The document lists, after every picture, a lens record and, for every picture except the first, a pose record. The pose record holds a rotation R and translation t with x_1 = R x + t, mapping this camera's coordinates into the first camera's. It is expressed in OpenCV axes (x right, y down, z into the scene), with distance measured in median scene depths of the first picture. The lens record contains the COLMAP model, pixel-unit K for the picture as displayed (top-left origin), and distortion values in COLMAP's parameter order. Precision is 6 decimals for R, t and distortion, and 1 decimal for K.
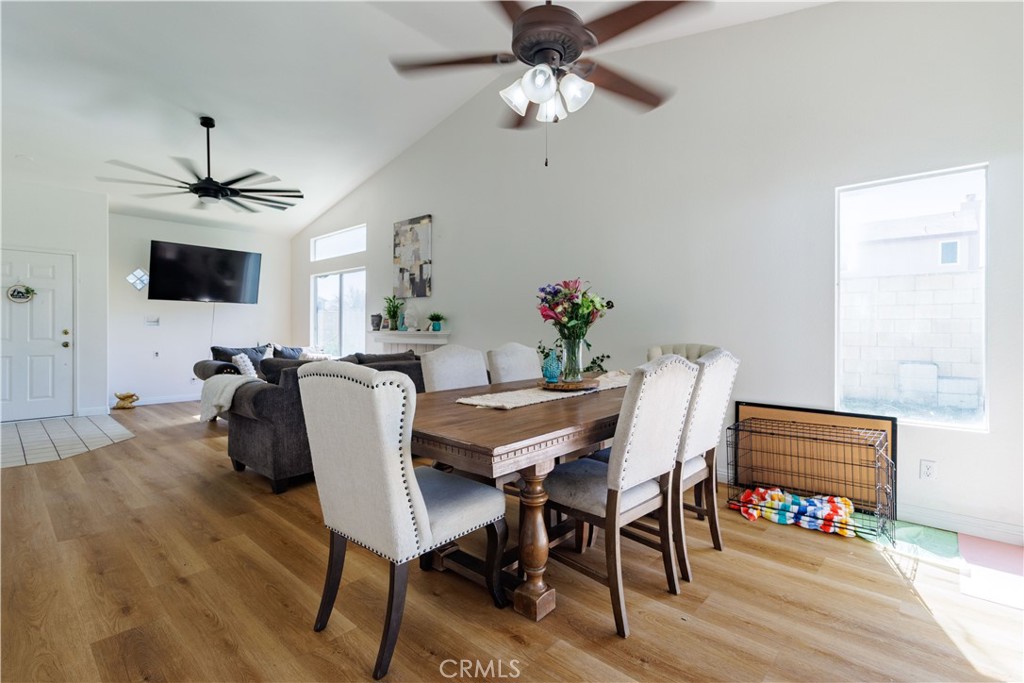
lens RADIAL K [[474.1, 0, 511.4], [0, 474.1, 336.0], [0, 0, 1]] dist [-0.002117, 0.002570]
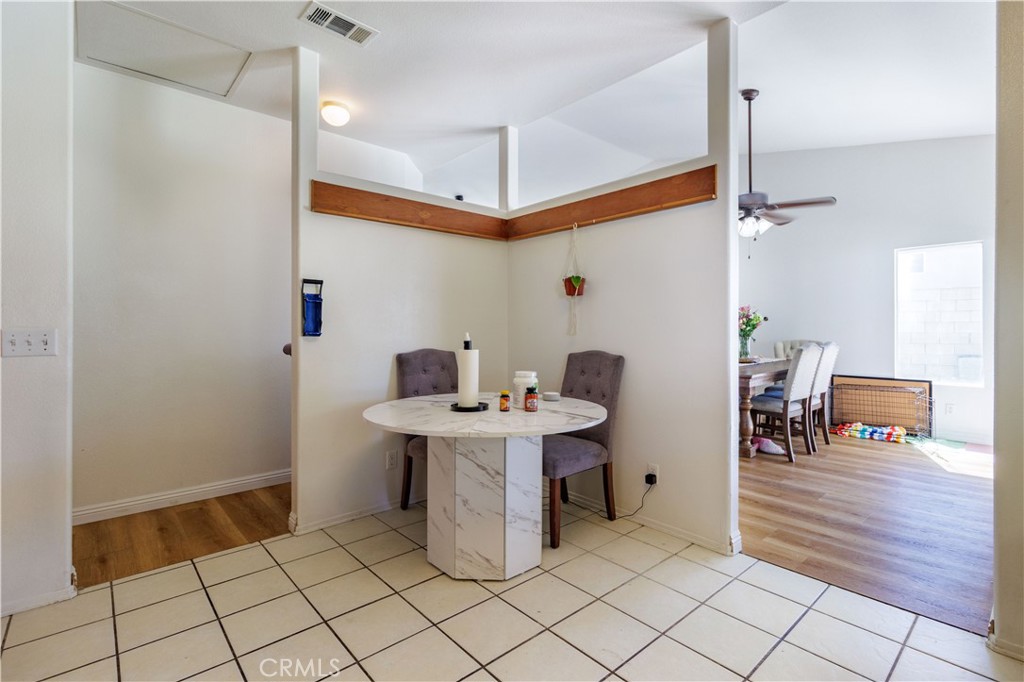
lens RADIAL K [[474.1, 0, 506.4], [0, 474.1, 337.3], [0, 0, 1]] dist [-0.002117, 0.002570]
pose [[0.993934, -0.003213, -0.109933, -0.324836], [0.002913, 0.999992, -0.002897, 0.005895], [0.109941, 0.002559, 0.993935, -0.530683]]
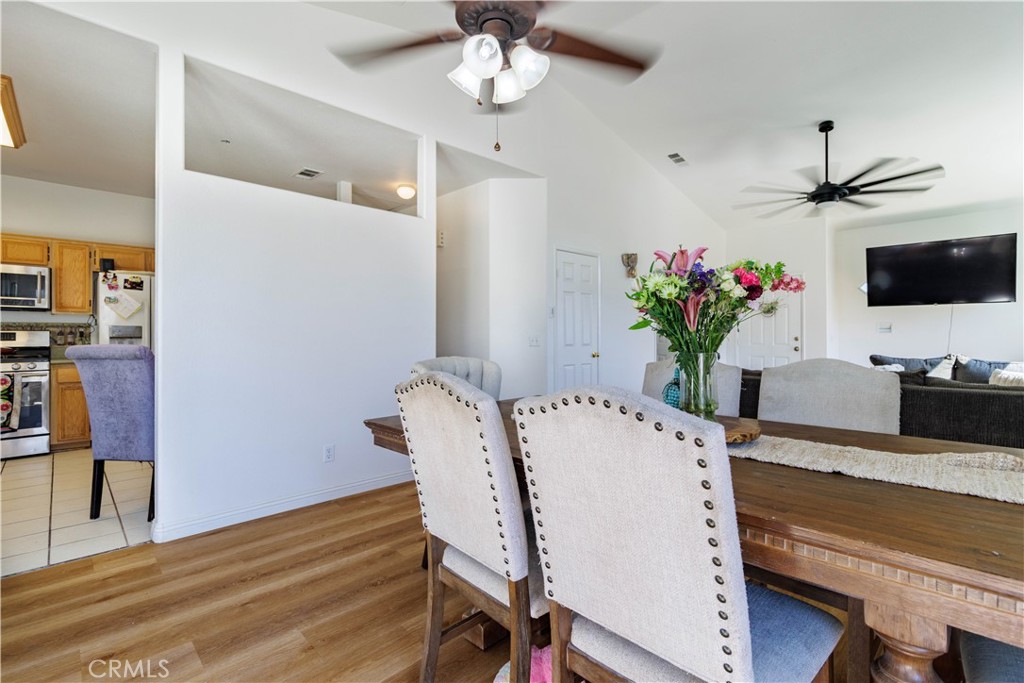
lens RADIAL K [[474.1, 0, 516.6], [0, 474.1, 337.7], [0, 0, 1]] dist [-0.002117, 0.002570]
pose [[-0.051054, 0.000889, -0.998696, 0.328163], [-0.013733, 0.999904, 0.001592, -0.003007], [0.998601, 0.013797, -0.051037, 0.363006]]
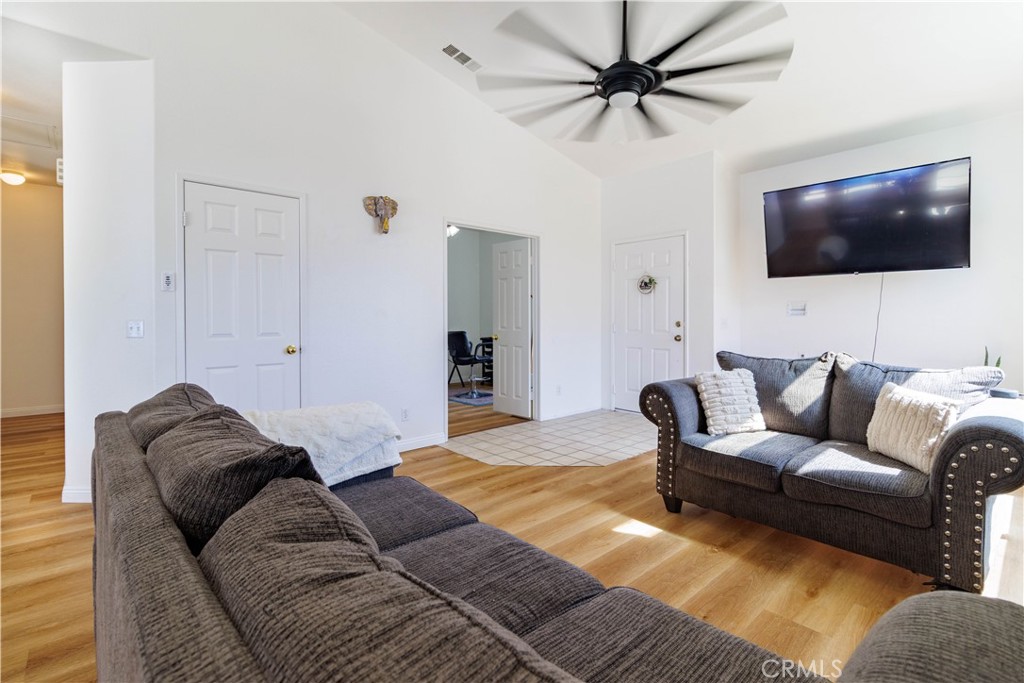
lens RADIAL K [[474.1, 0, 512.4], [0, 474.1, 333.0], [0, 0, 1]] dist [-0.002117, 0.002570]
pose [[-0.087212, 0.026515, -0.995837, -0.038195], [-0.015033, 0.999497, 0.027929, -0.012259], [0.996076, 0.017406, -0.086769, 0.810575]]
